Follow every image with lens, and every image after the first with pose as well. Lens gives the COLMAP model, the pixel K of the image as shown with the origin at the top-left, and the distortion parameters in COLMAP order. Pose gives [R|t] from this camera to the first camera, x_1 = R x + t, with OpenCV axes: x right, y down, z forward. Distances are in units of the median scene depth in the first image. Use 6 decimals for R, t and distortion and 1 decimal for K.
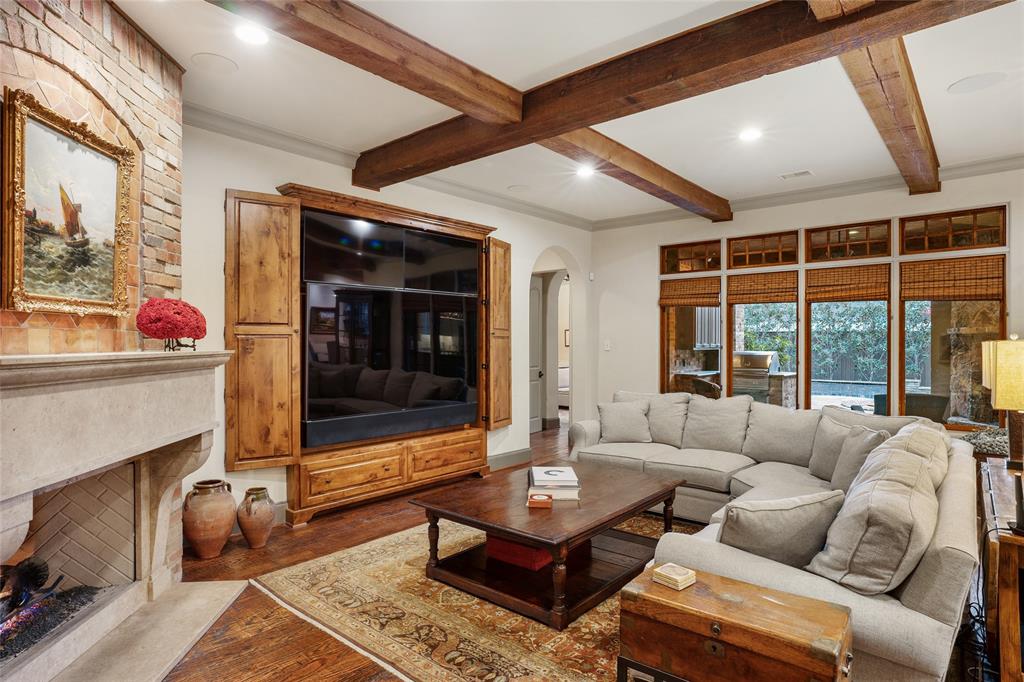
lens RADIAL K [[551.2, 0, 512.0], [0, 551.2, 341.0], [0, 0, 1]] dist [-0.020972, 0.000556]
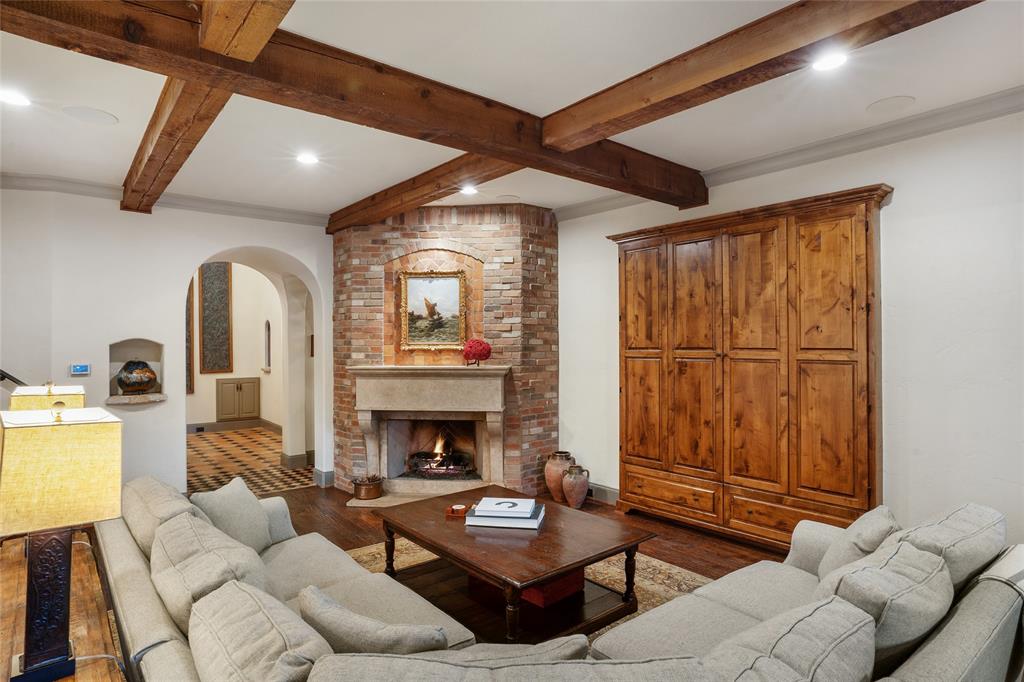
lens RADIAL K [[587.9, 0, 509.4], [0, 587.9, 394.7], [0, 0, 1]] dist [-0.002462, 0.000083]
pose [[-0.176439, 0.063629, -0.982253, 0.832709], [-0.012768, 0.997677, 0.066922, -0.012894], [0.984229, 0.024349, -0.175217, 0.862346]]
